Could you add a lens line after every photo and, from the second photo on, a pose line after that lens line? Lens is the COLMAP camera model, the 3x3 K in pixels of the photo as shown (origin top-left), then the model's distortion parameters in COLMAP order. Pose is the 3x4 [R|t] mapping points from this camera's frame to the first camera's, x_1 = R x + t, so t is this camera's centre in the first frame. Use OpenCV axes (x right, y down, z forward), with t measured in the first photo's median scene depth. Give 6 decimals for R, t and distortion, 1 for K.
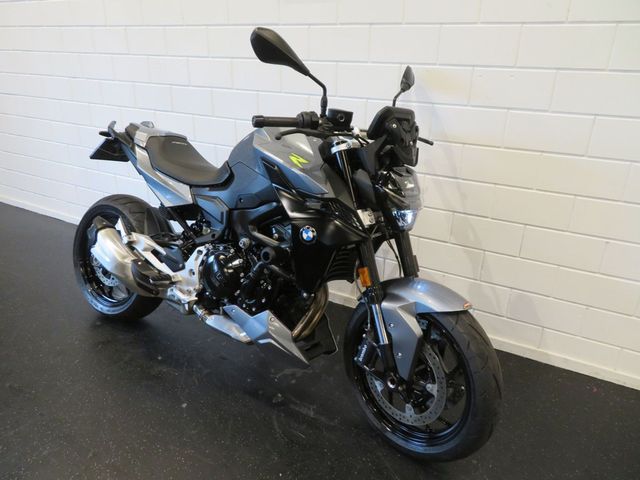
lens RADIAL K [[459.2, 0, 320.0], [0, 459.2, 240.0], [0, 0, 1]] dist [-0.005441, 0.000806]
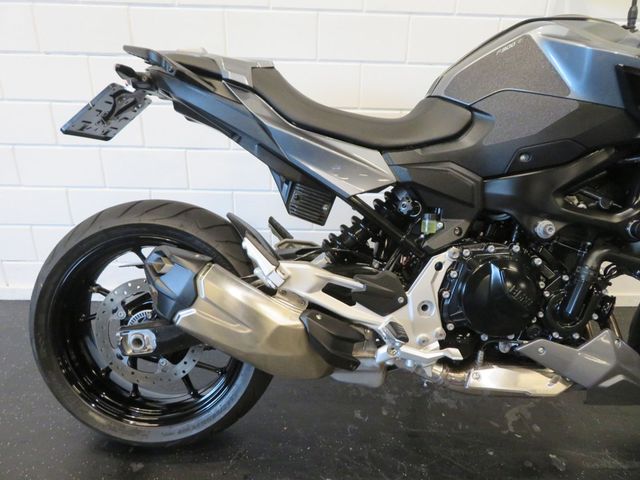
lens RADIAL K [[459.2, 0, 320.0], [0, 459.2, 240.0], [0, 0, 1]] dist [-0.005441, 0.000806]
pose [[0.858412, -0.188480, 0.477079, -0.648374], [0.187010, 0.981029, 0.051088, -0.058648], [-0.477657, 0.045364, 0.877374, 0.599297]]
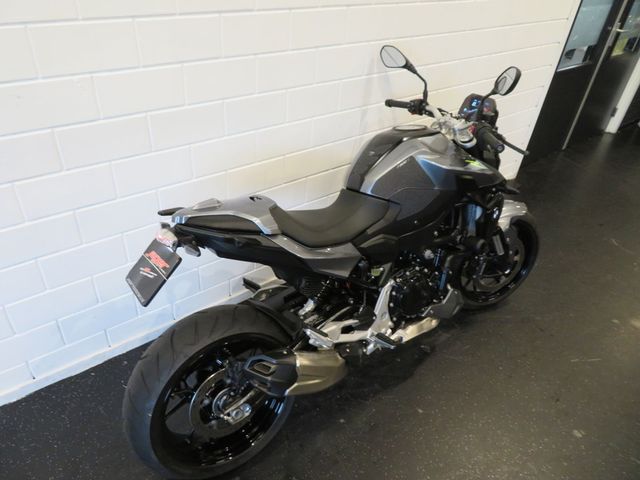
lens RADIAL K [[459.2, 0, 320.0], [0, 459.2, 240.0], [0, 0, 1]] dist [-0.005441, 0.000806]
pose [[0.387671, -0.536988, 0.749236, -0.993527], [0.296244, 0.842259, 0.450376, -0.548336], [-0.872898, 0.047359, 0.485599, 0.663227]]
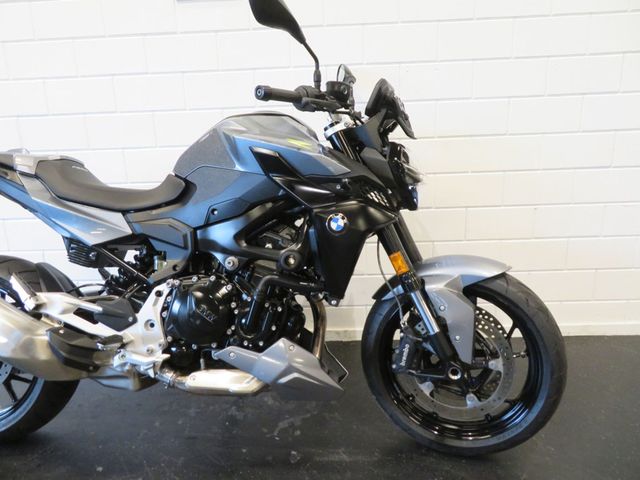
lens RADIAL K [[459.2, 0, 320.0], [0, 459.2, 240.0], [0, 0, 1]] dist [-0.005441, 0.000806]
pose [[0.890102, -0.159235, 0.427040, -0.339797], [0.222726, 0.969451, -0.102750, 0.078678], [-0.397633, 0.186571, 0.898376, 0.216829]]
